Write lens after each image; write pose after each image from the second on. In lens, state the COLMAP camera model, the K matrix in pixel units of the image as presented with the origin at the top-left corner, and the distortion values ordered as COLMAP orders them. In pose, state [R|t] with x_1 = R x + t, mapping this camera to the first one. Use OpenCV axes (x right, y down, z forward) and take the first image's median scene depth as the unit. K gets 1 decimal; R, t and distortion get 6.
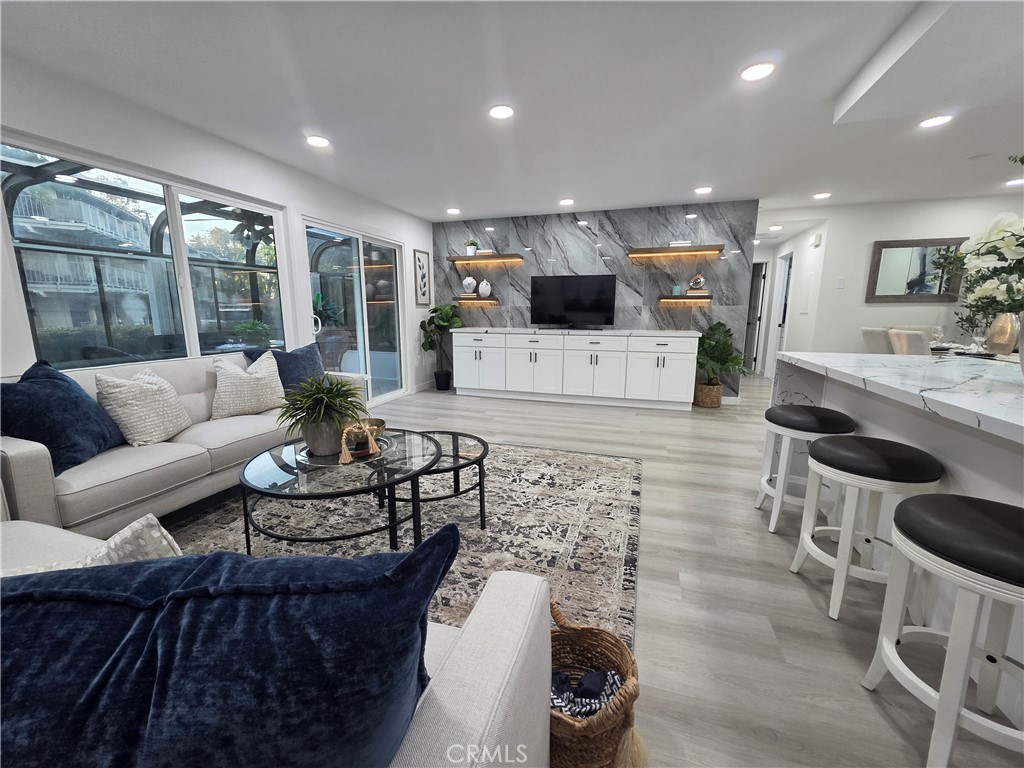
lens RADIAL K [[410.1, 0, 508.1], [0, 410.1, 386.0], [0, 0, 1]] dist [0.000817, -0.000760]
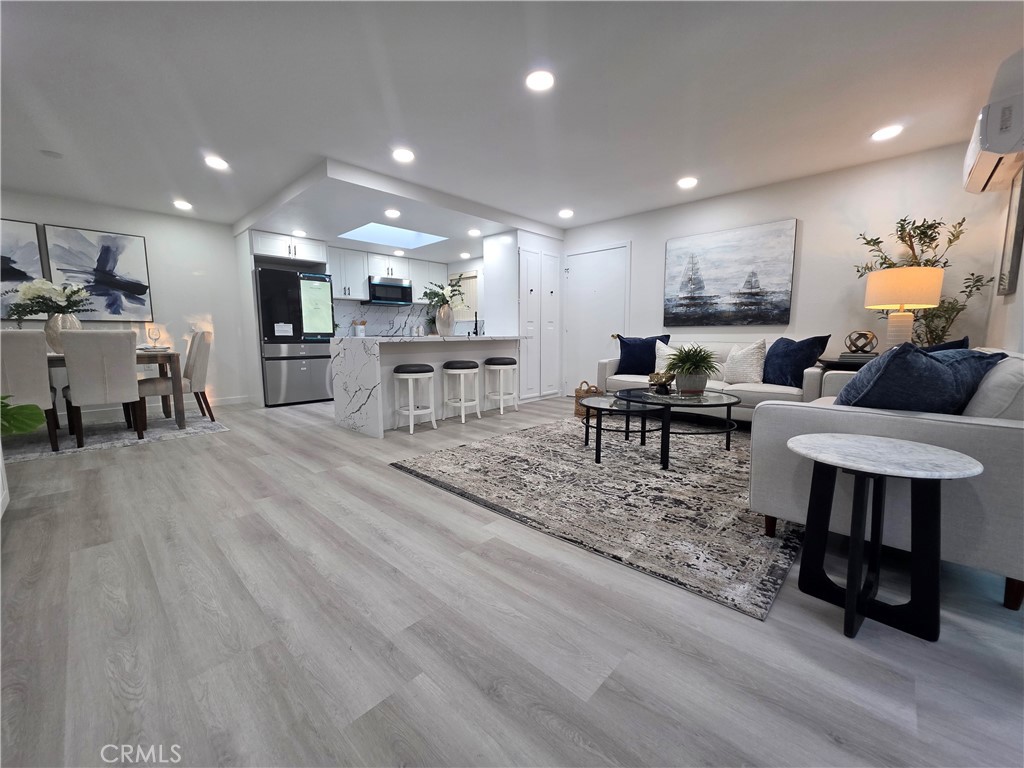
lens RADIAL K [[409.0, 0, 509.1], [0, 409.0, 385.9], [0, 0, 1]] dist [0.000853, -0.000826]
pose [[-0.904772, -0.049407, 0.423020, -0.188000], [0.080563, 0.955462, 0.283906, -0.143245], [-0.418207, 0.290951, -0.860495, 1.019641]]
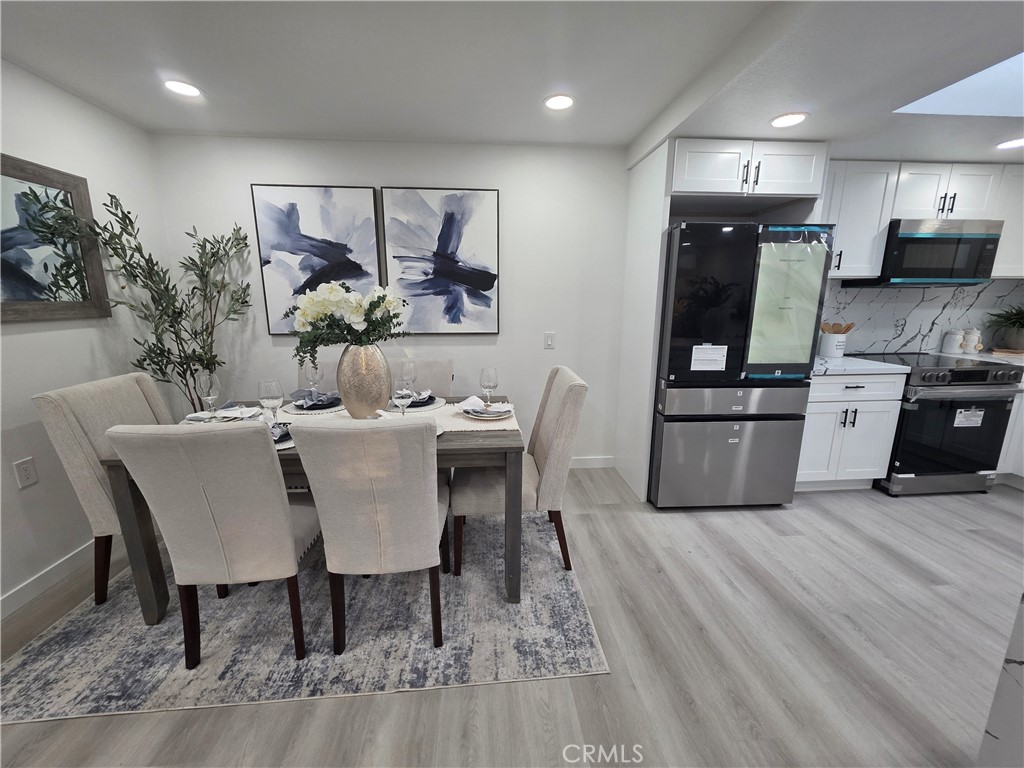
lens RADIAL K [[412.0, 0, 508.8], [0, 412.0, 387.0], [0, 0, 1]] dist [0.001725, -0.000310]
pose [[-0.388244, -0.193411, 0.901032, 0.425181], [0.167436, 0.946651, 0.275349, -0.169736], [-0.906219, 0.257768, -0.335147, 0.704979]]
